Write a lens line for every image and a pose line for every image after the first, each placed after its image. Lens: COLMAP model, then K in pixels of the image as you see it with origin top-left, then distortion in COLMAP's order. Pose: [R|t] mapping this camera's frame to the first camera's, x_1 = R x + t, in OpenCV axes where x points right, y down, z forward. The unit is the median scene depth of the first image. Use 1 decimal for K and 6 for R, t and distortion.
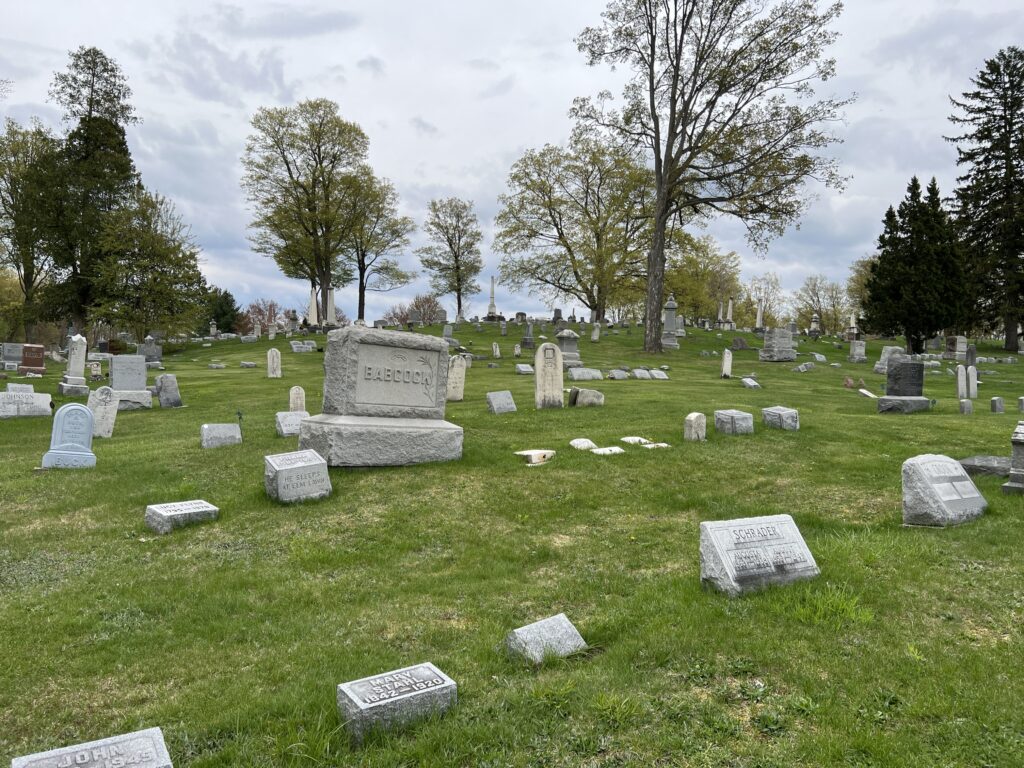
lens RADIAL K [[746.4, 0, 512.5], [0, 746.4, 385.1], [0, 0, 1]] dist [0.056130, -0.063082]
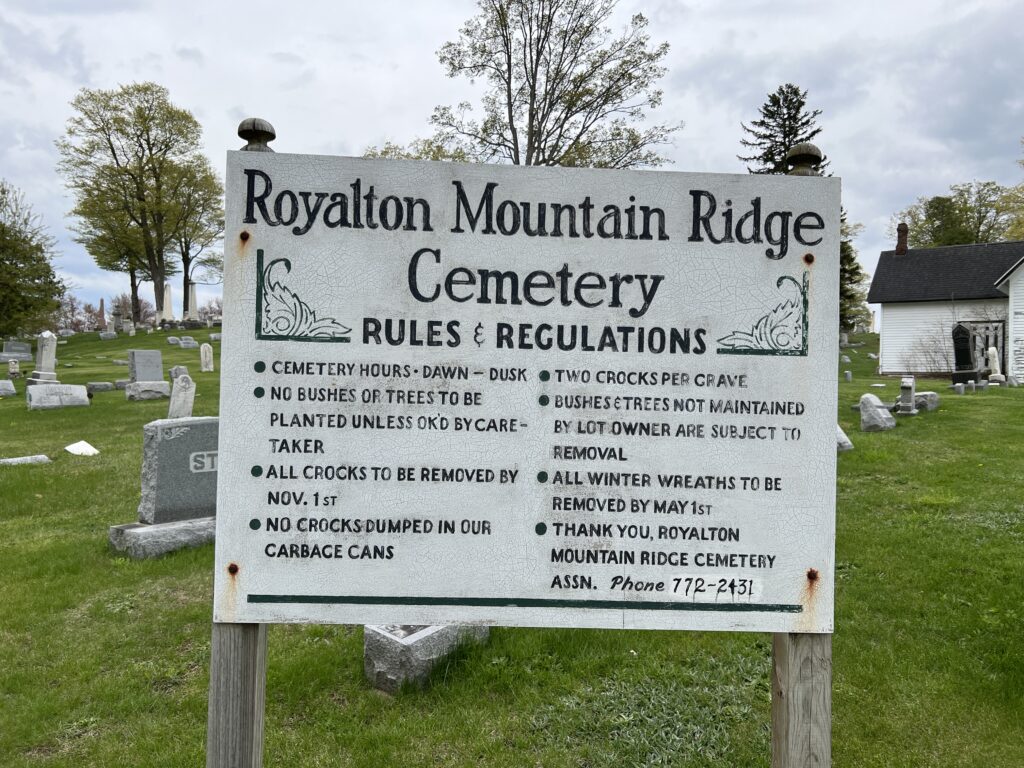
lens RADIAL K [[746.4, 0, 512.5], [0, 746.4, 385.1], [0, 0, 1]] dist [0.056130, -0.063082]
pose [[0.968022, -0.027638, 0.249338, -0.089409], [0.025716, 0.999609, 0.010963, 0.004657], [-0.249543, -0.004200, 0.968355, -0.061766]]
